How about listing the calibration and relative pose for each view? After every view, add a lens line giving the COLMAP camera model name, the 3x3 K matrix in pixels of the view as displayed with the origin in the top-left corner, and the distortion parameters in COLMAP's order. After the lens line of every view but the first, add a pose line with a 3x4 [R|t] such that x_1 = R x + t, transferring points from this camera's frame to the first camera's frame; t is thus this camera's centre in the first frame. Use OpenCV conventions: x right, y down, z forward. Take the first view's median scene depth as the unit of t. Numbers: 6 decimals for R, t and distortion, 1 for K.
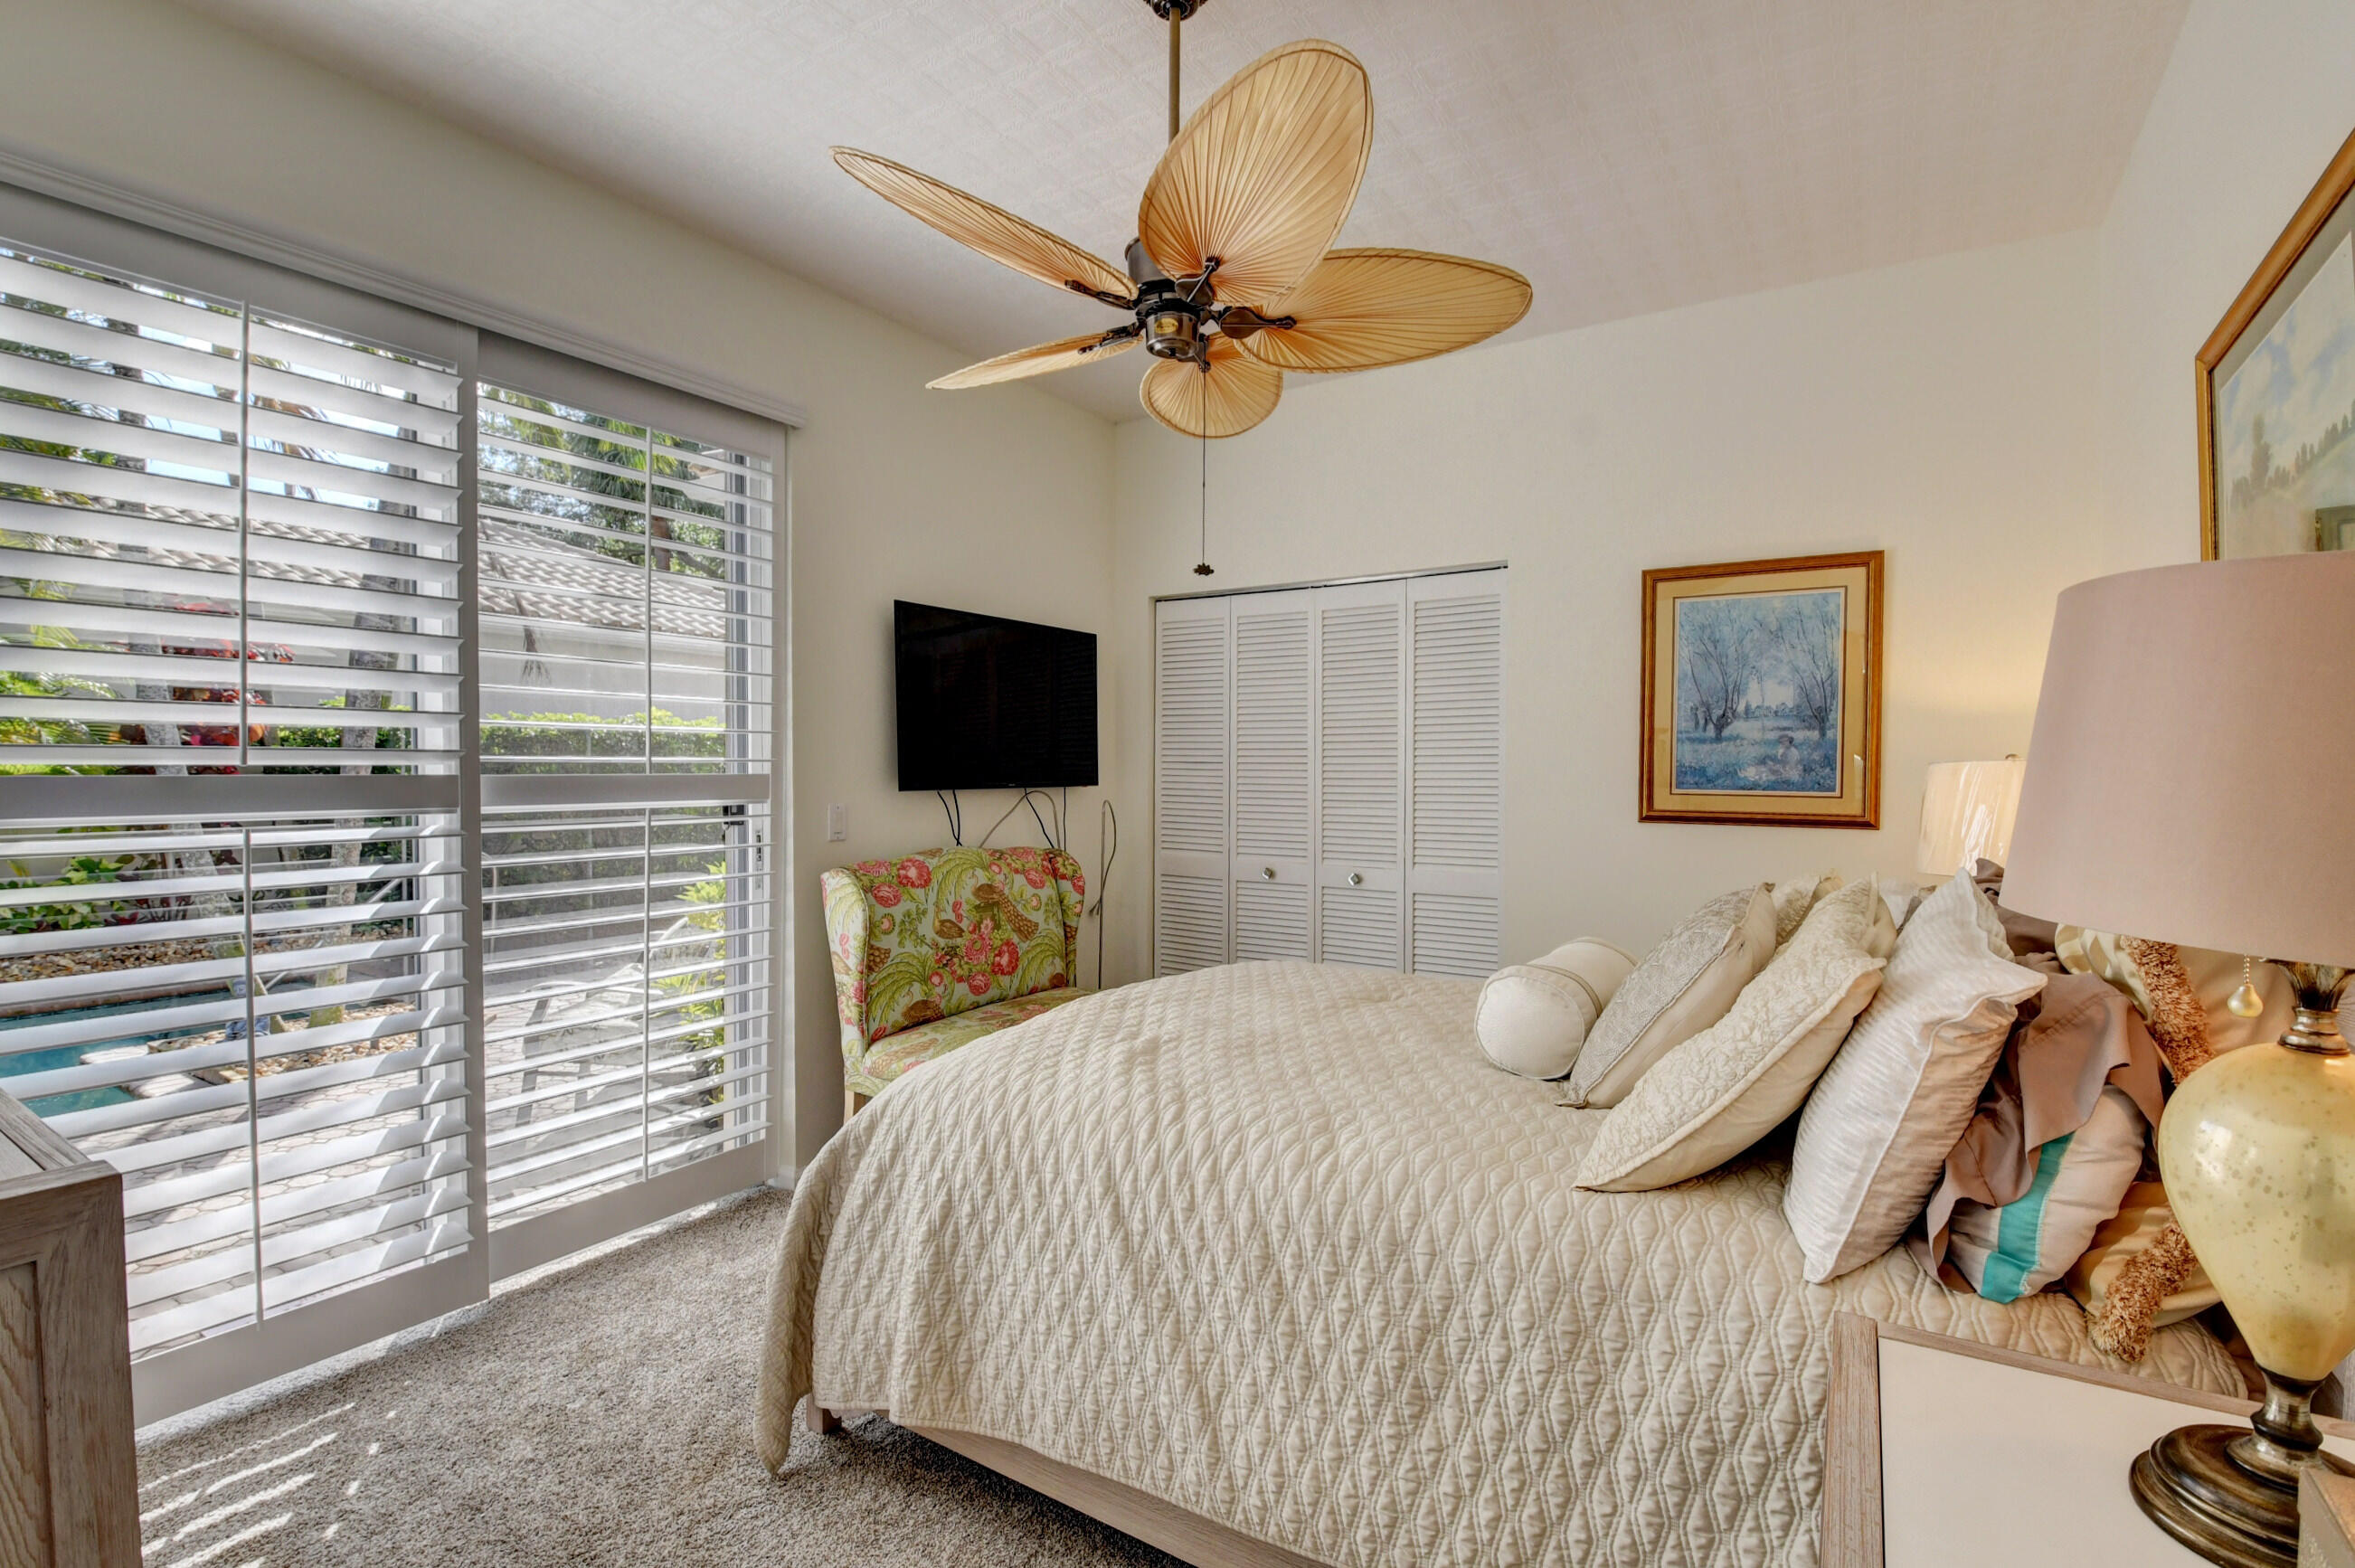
lens RADIAL K [[1041.9, 0, 1177.5], [0, 1041.9, 784.0], [0, 0, 1]] dist [0.006062, -0.021600]
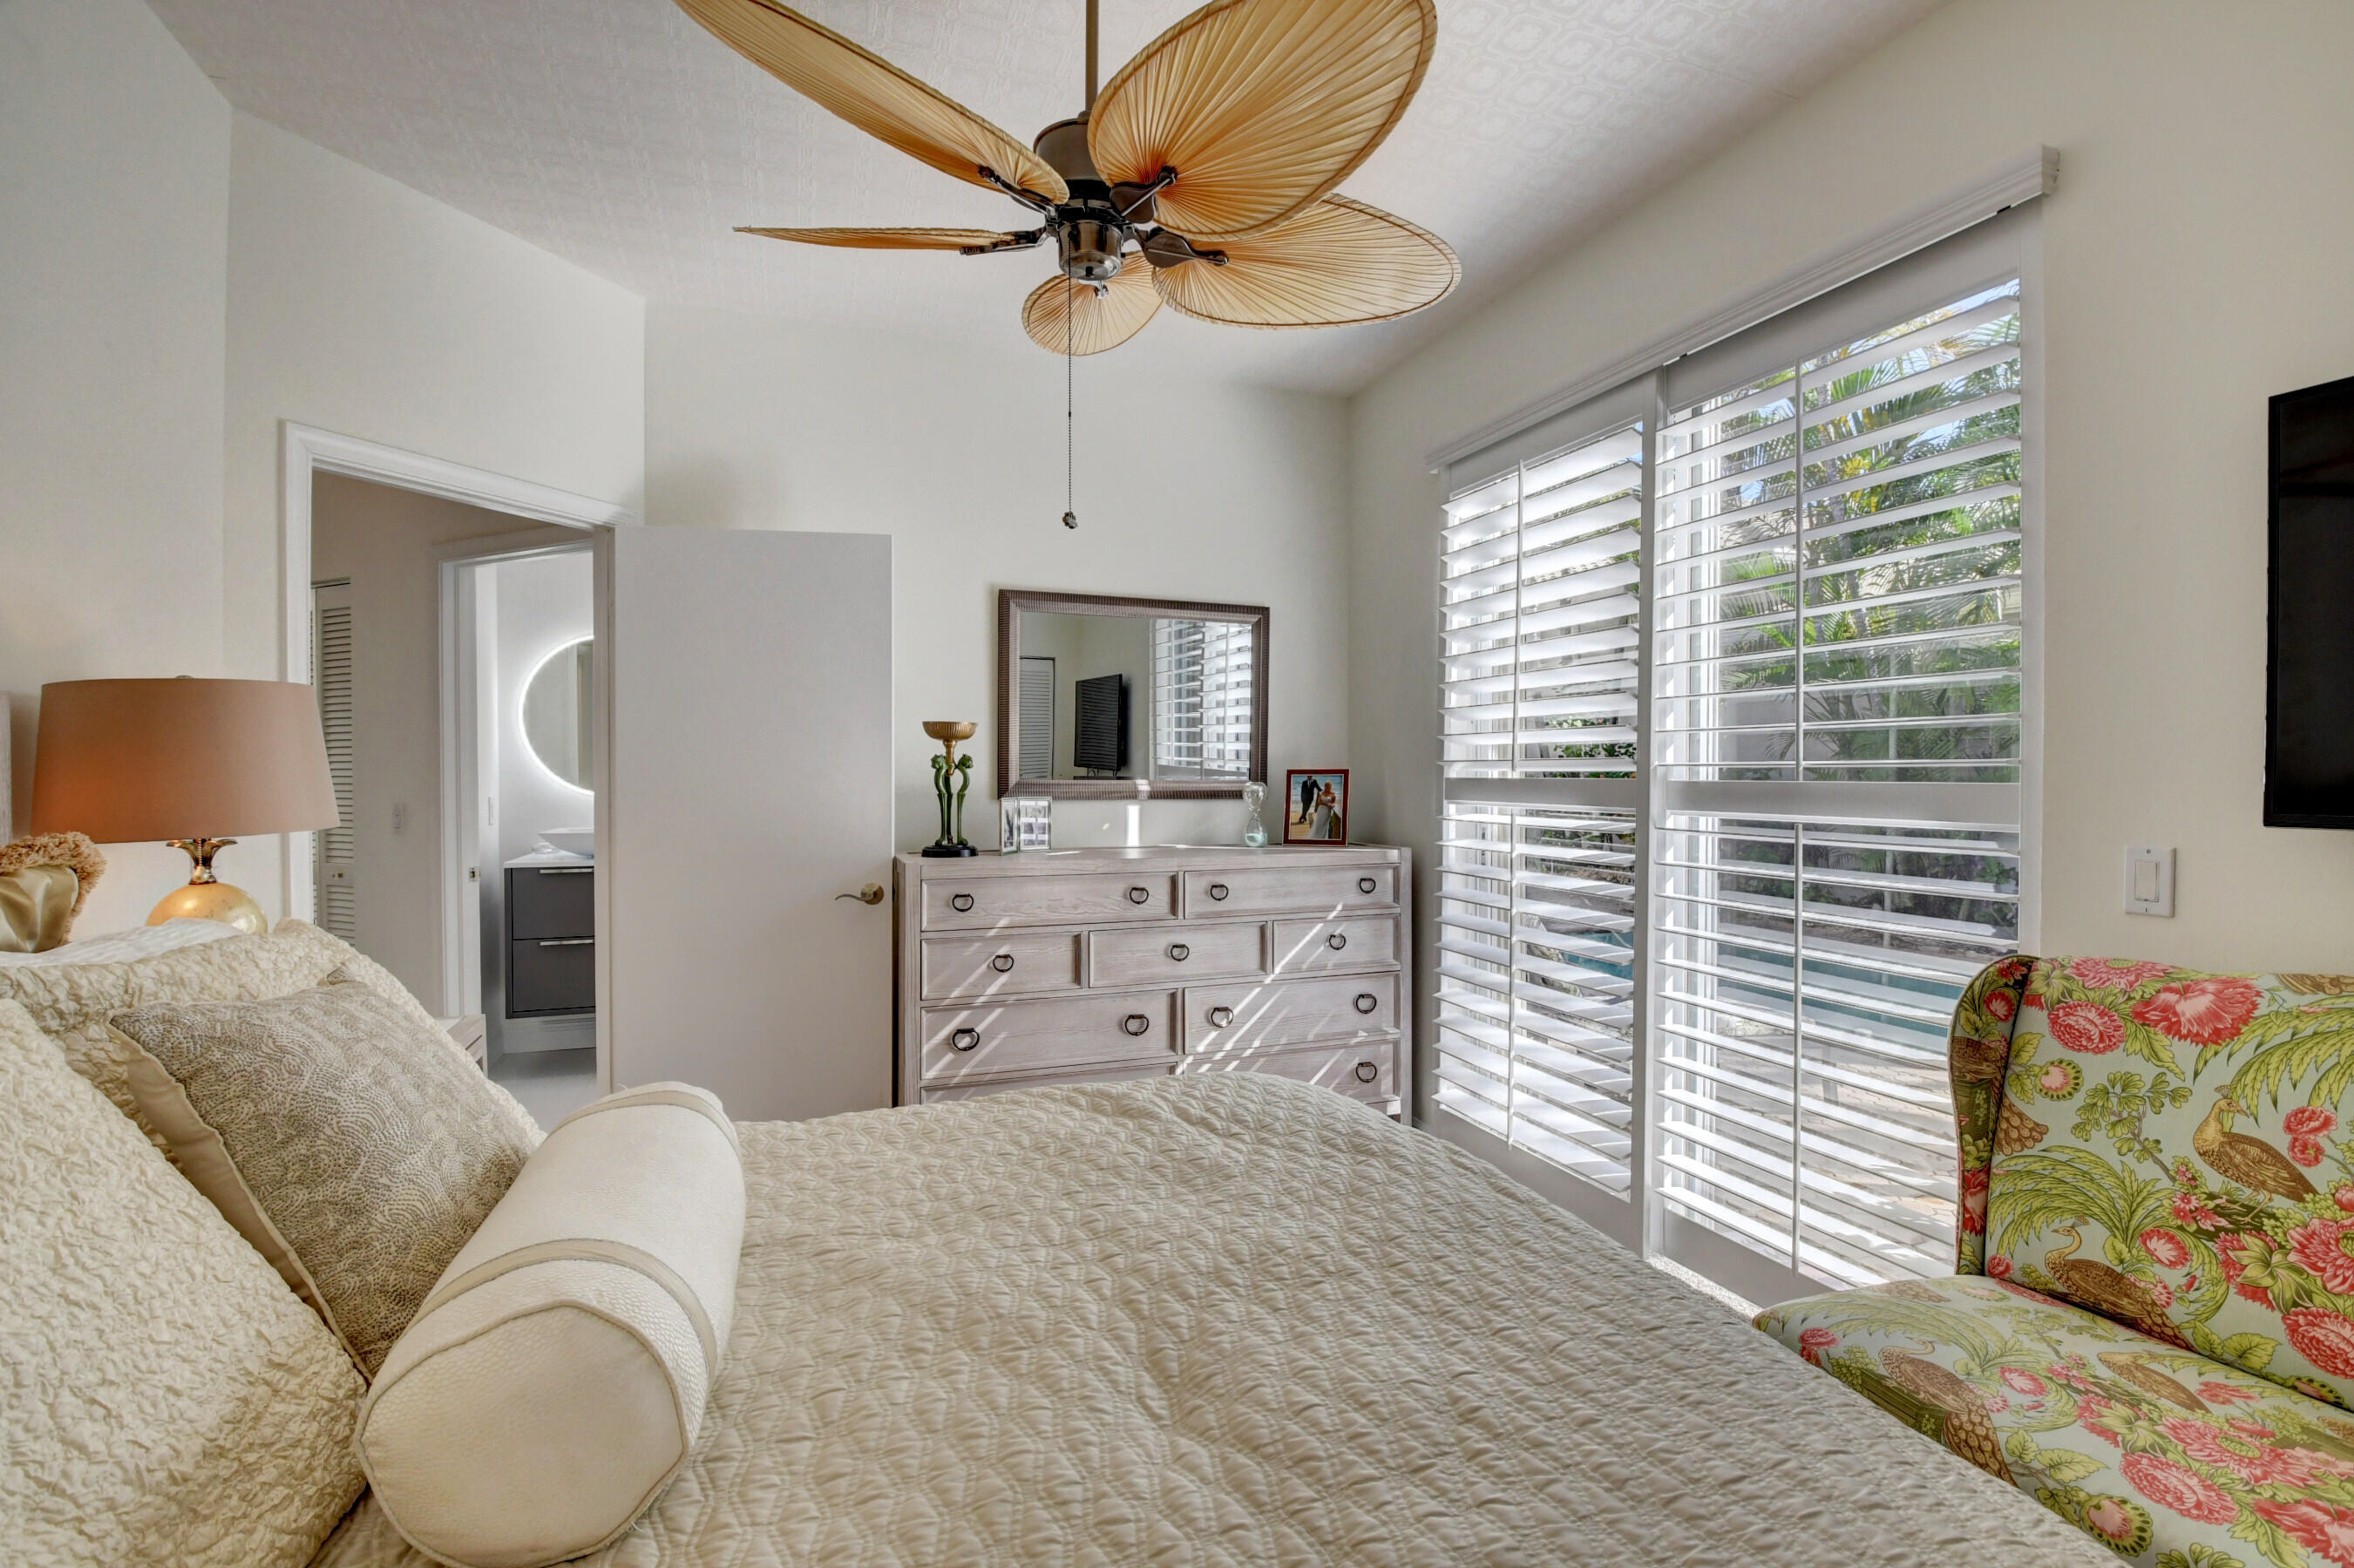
lens RADIAL K [[1041.6, 0, 1177.0], [0, 1041.6, 784.0], [0, 0, 1]] dist [0.006062, -0.021600]
pose [[-0.610867, 0.008843, -0.791684, 0.439273], [-0.011233, 0.999740, 0.019835, -0.017736], [0.791654, 0.021010, -0.610608, 1.104576]]
